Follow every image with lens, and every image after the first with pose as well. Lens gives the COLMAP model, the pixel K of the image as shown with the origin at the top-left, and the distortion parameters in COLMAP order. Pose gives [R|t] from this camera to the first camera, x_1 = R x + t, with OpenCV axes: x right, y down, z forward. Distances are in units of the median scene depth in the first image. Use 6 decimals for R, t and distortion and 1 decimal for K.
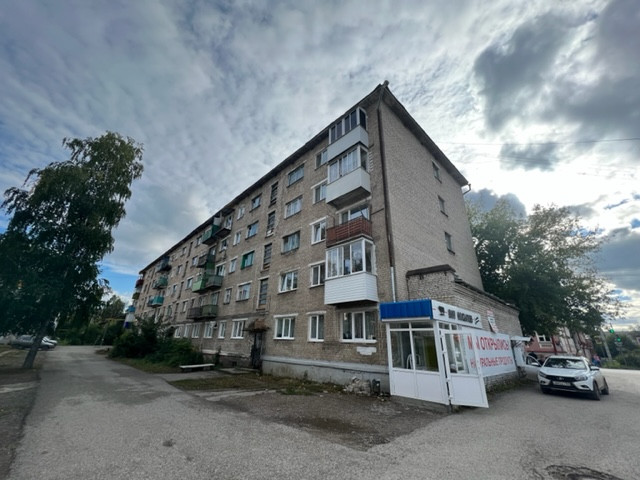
lens RADIAL K [[259.8, 0, 325.9], [0, 259.8, 245.2], [0, 0, 1]] dist [0.000451, 0.000595]
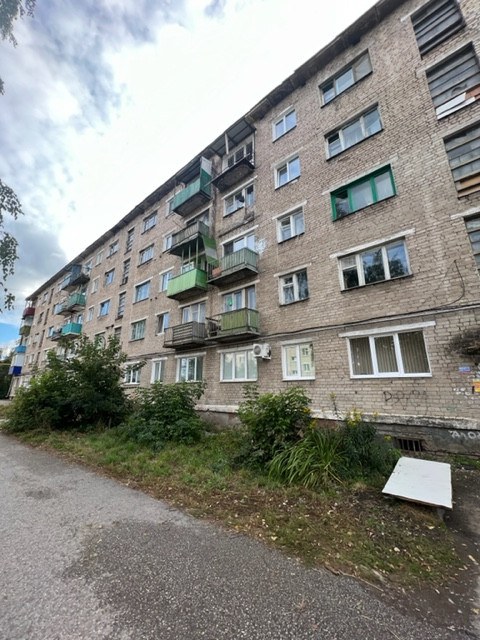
lens RADIAL K [[259.8, 0, 236.2], [0, 259.8, 316.0], [0, 0, 1]] dist [0.000451, 0.000595]
pose [[0.995220, -0.011560, 0.096975, -0.573043], [0.002030, 0.995203, 0.097808, 0.221157], [-0.097641, -0.097144, 0.990469, 0.622231]]
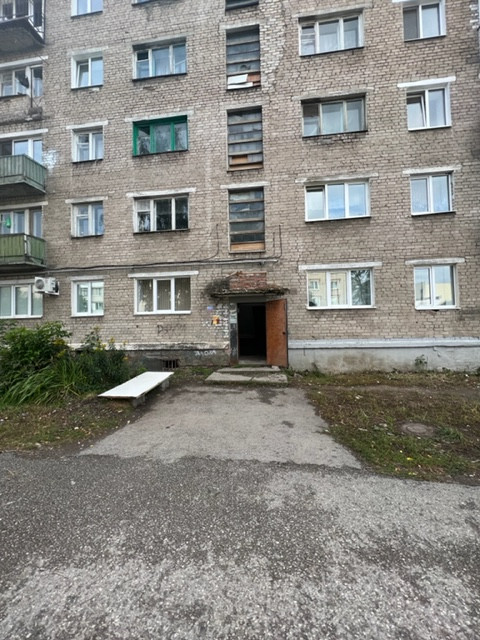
lens RADIAL K [[259.8, 0, 239.2], [0, 259.8, 319.0], [0, 0, 1]] dist [0.000451, 0.000595]
pose [[0.779527, -0.036112, 0.625326, -0.501365], [-0.180655, 0.942951, 0.279657, 0.204225], [-0.599751, -0.330969, 0.728532, 0.551485]]
